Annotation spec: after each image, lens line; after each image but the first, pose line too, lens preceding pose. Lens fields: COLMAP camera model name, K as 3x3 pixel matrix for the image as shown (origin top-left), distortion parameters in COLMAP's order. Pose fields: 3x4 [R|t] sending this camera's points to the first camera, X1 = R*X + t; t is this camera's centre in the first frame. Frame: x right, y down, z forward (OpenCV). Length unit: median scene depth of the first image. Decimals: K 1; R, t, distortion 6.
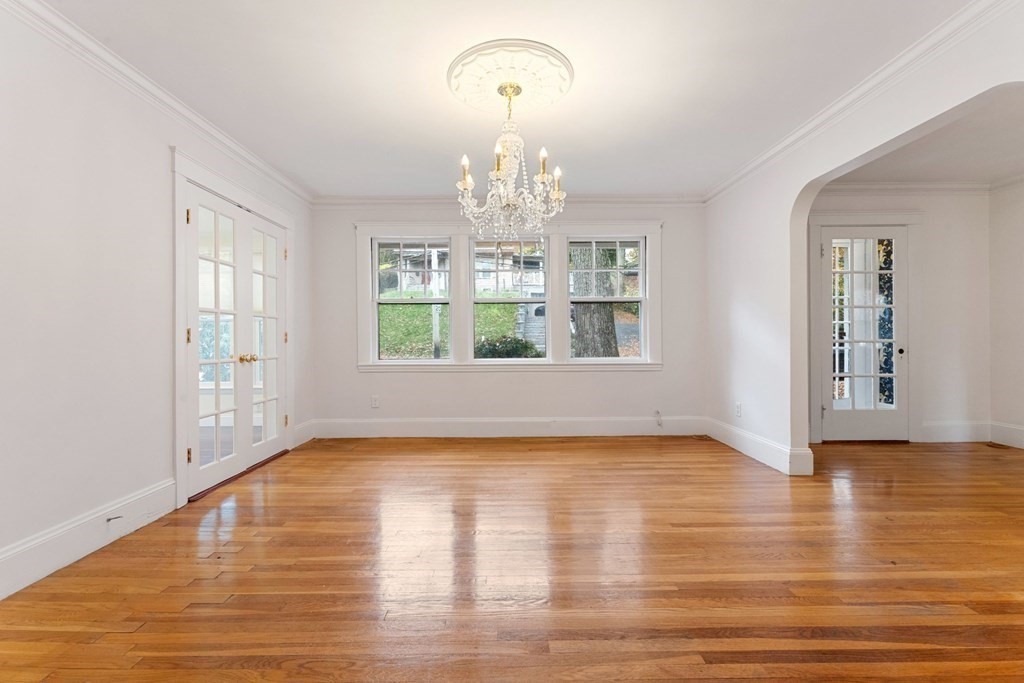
lens RADIAL K [[441.2, 0, 507.4], [0, 441.2, 343.1], [0, 0, 1]] dist [-0.000668, -0.000184]
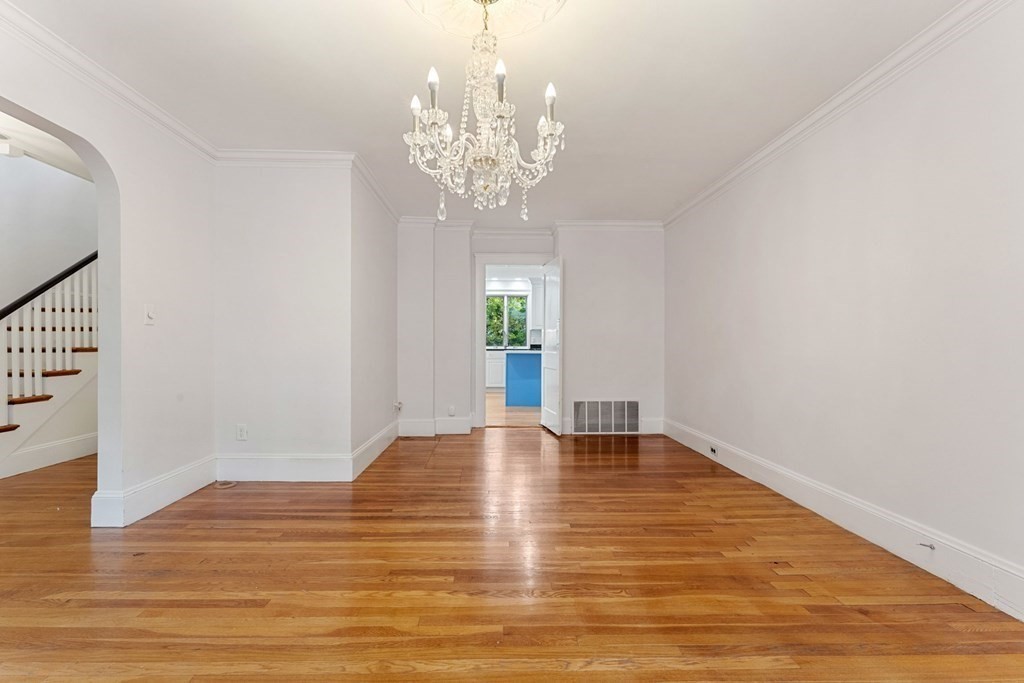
lens RADIAL K [[441.2, 0, 507.4], [0, 441.2, 343.1], [0, 0, 1]] dist [-0.000668, -0.000184]
pose [[-0.999662, 0.002304, -0.025904, -0.013647], [0.002209, 0.999991, 0.003697, -0.026689], [0.025912, 0.003638, -0.999658, 2.242805]]
